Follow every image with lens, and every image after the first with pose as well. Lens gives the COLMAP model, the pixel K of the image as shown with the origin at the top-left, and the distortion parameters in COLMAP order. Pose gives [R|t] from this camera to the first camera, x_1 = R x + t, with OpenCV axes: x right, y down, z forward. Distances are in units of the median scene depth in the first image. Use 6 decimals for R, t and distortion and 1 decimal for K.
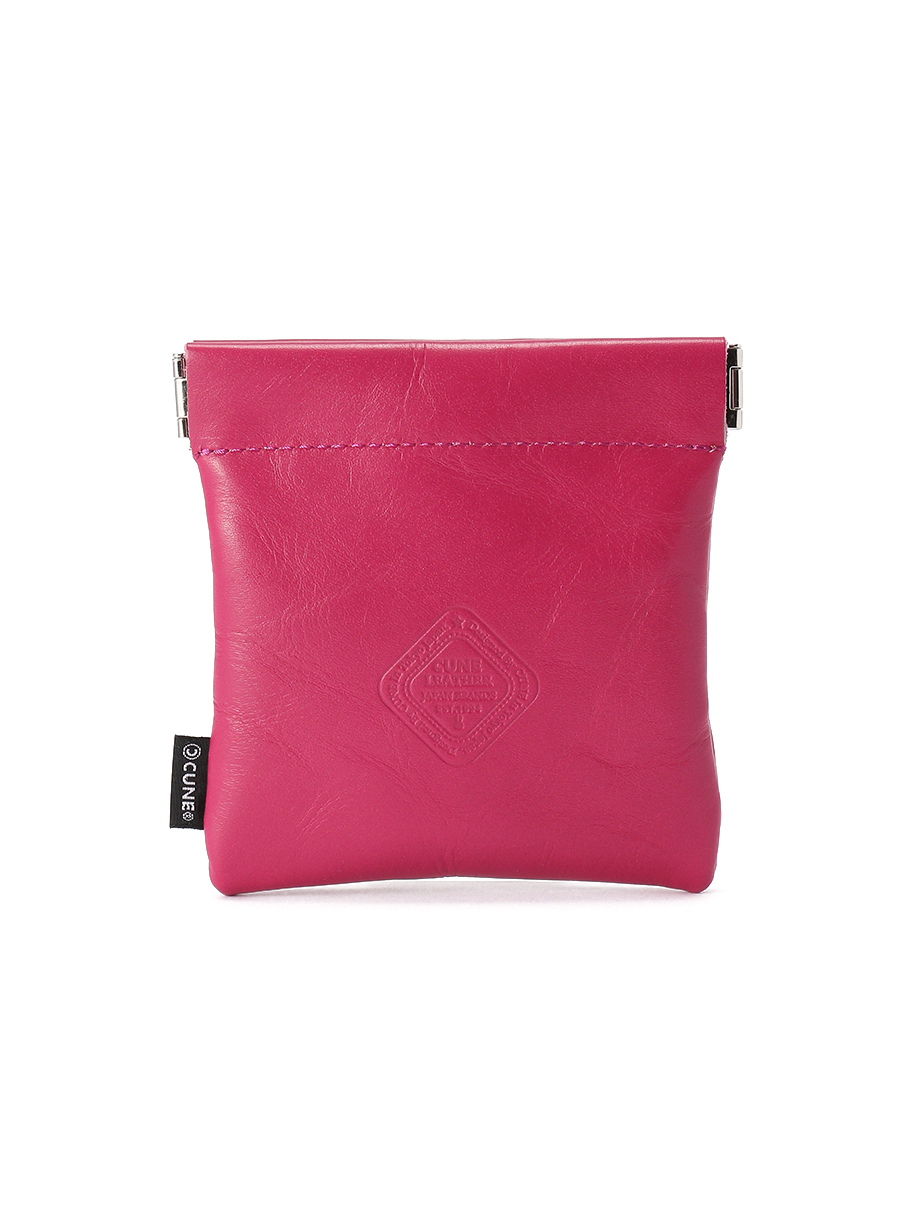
lens RADIAL K [[5344.8, 0, 457.2], [0, 5344.8, 615.1], [0, 0, 1]] dist [0.370633, 0.000000]
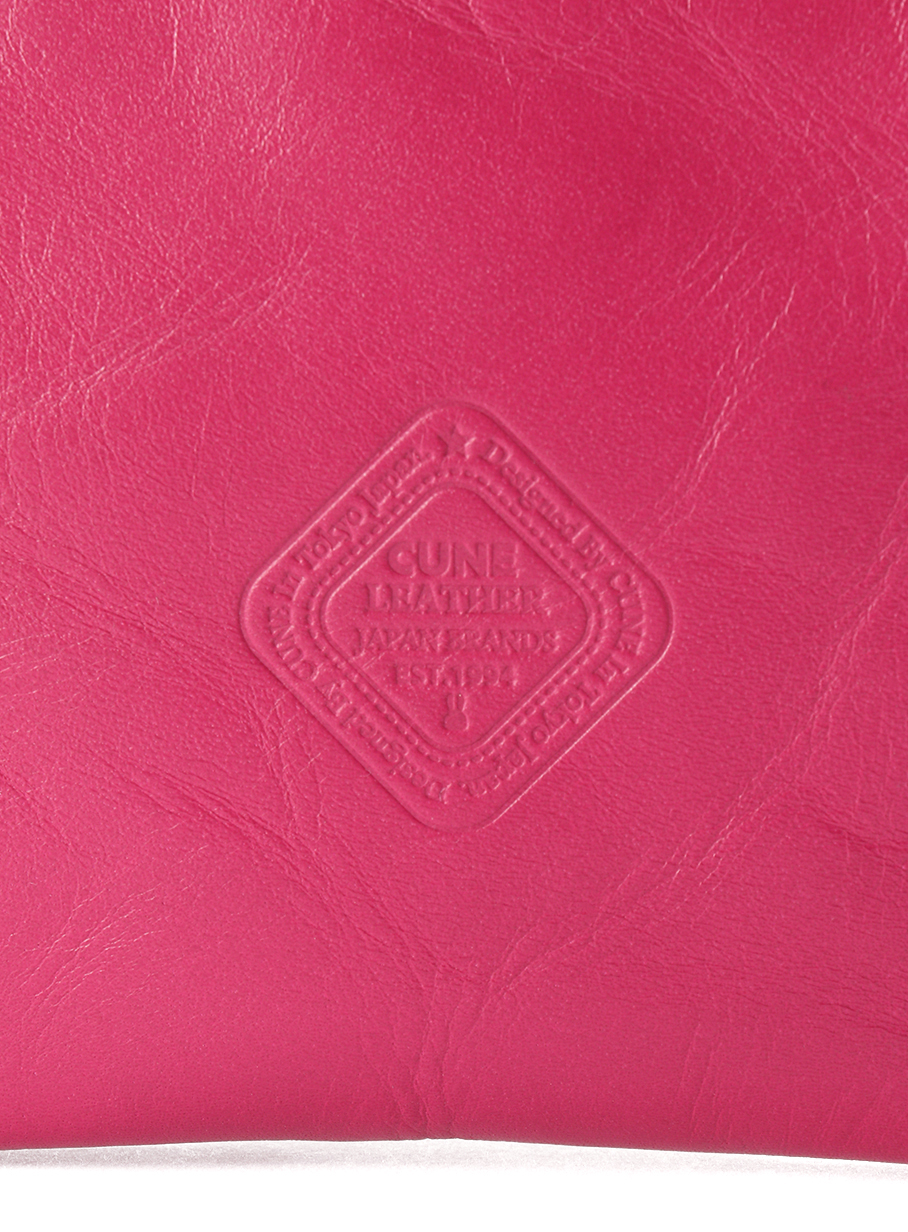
lens RADIAL K [[6416.3, 0, 454.2], [0, 6416.3, 616.3], [0, 0, 1]] dist [-0.161521, 0.000000]
pose [[0.999914, 0.010764, -0.007515, 0.003525], [-0.010271, 0.997972, 0.062822, -0.014476], [0.008176, -0.062740, 0.997996, 0.556788]]
